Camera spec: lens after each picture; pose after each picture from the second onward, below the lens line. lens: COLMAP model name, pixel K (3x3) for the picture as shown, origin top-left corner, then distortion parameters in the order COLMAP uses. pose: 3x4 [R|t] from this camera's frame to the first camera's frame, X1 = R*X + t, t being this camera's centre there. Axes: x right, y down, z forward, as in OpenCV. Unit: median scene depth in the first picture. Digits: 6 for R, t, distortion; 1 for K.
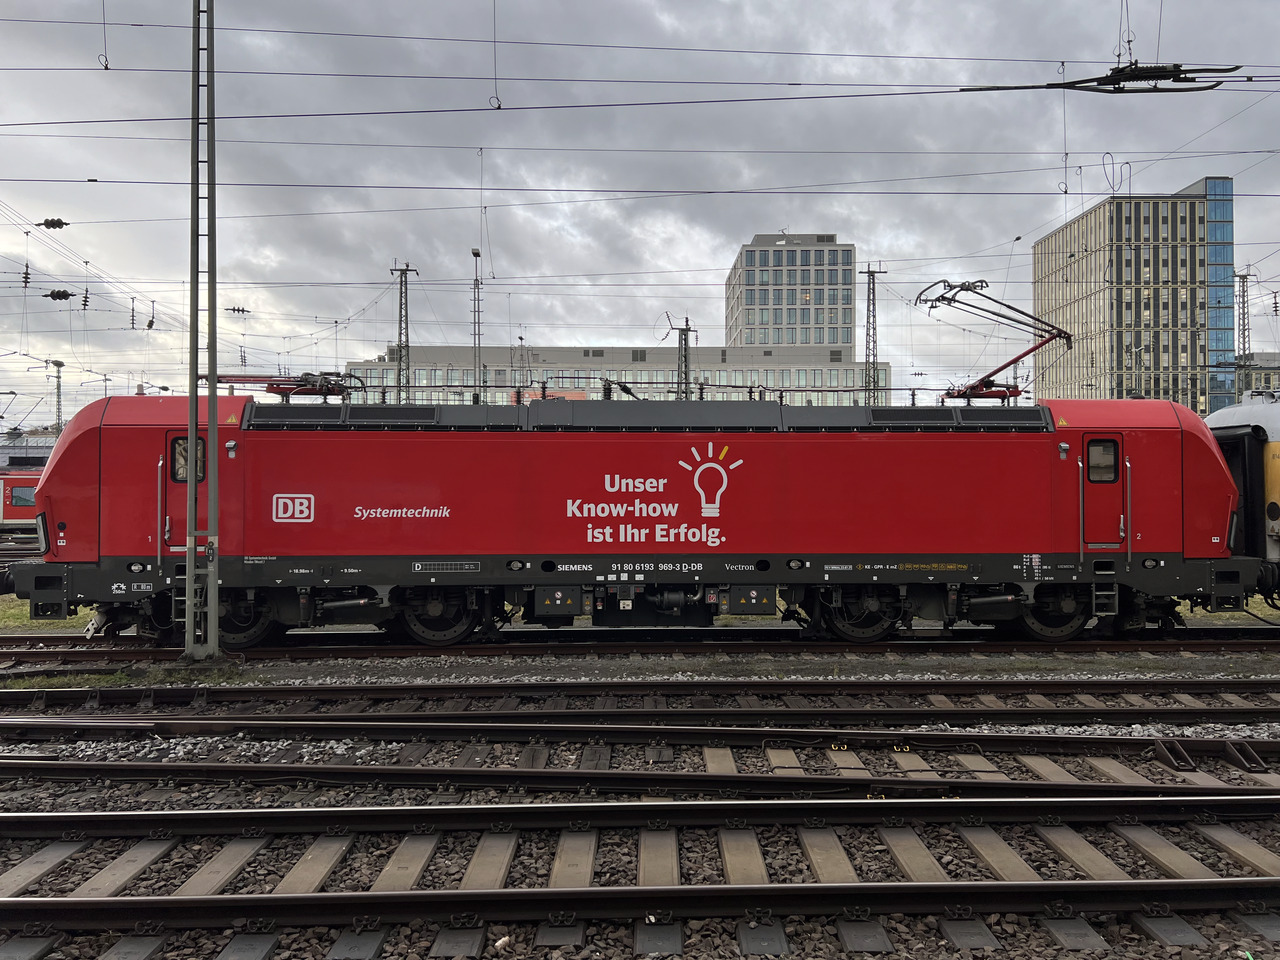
lens RADIAL K [[965.4, 0, 631.4], [0, 965.4, 468.9], [0, 0, 1]] dist [0.045259, -0.040574]
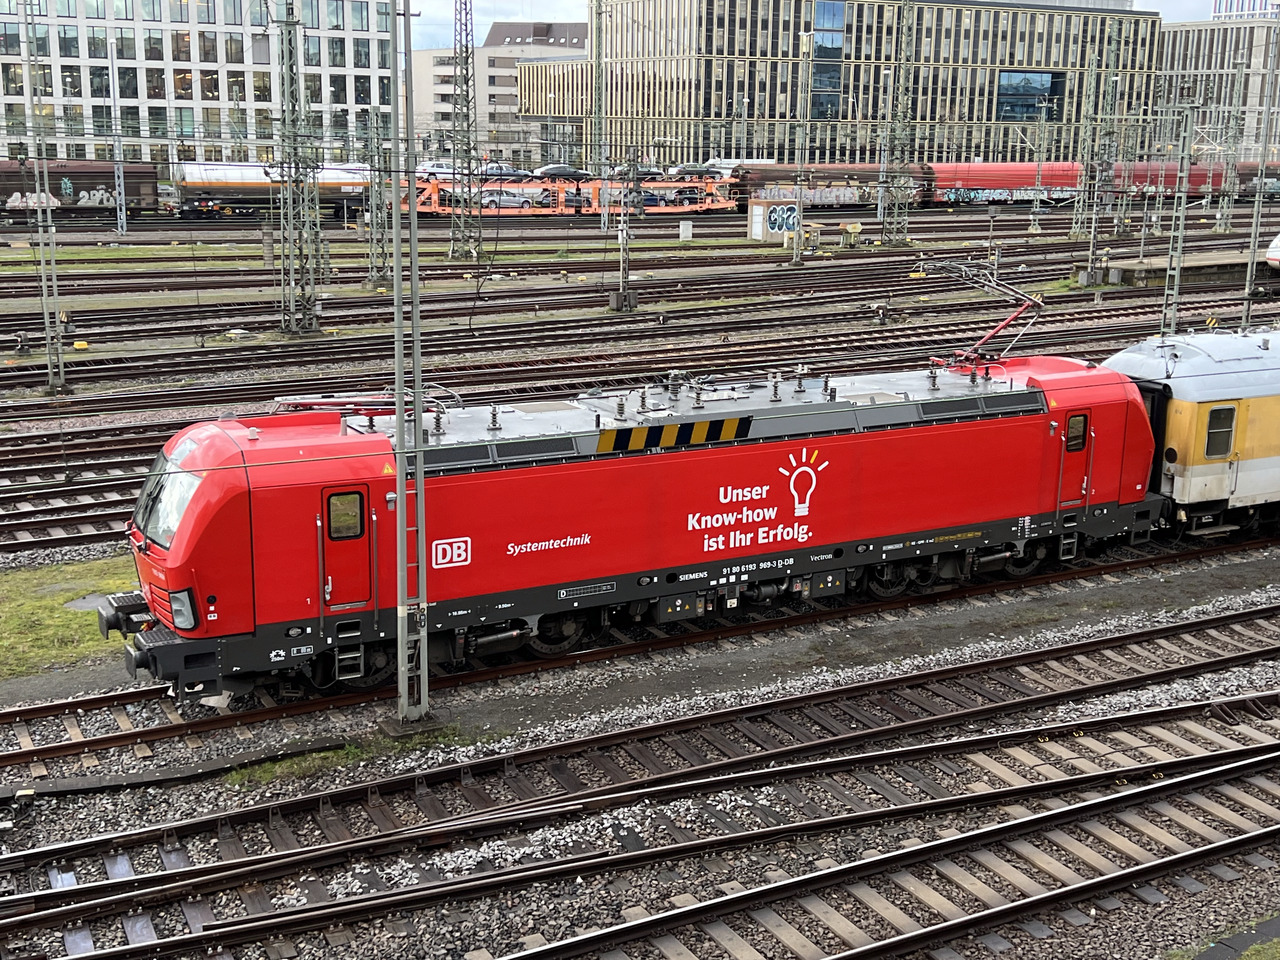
lens RADIAL K [[1571.8, 0, 640.2], [0, 1571.8, 468.5], [0, 0, 1]] dist [0.044480, 0.000000]
pose [[0.890808, -0.084463, 0.446461, -0.861784], [-0.029444, 0.969776, 0.242214, -0.423365], [-0.453425, -0.228912, 0.861397, -0.421780]]
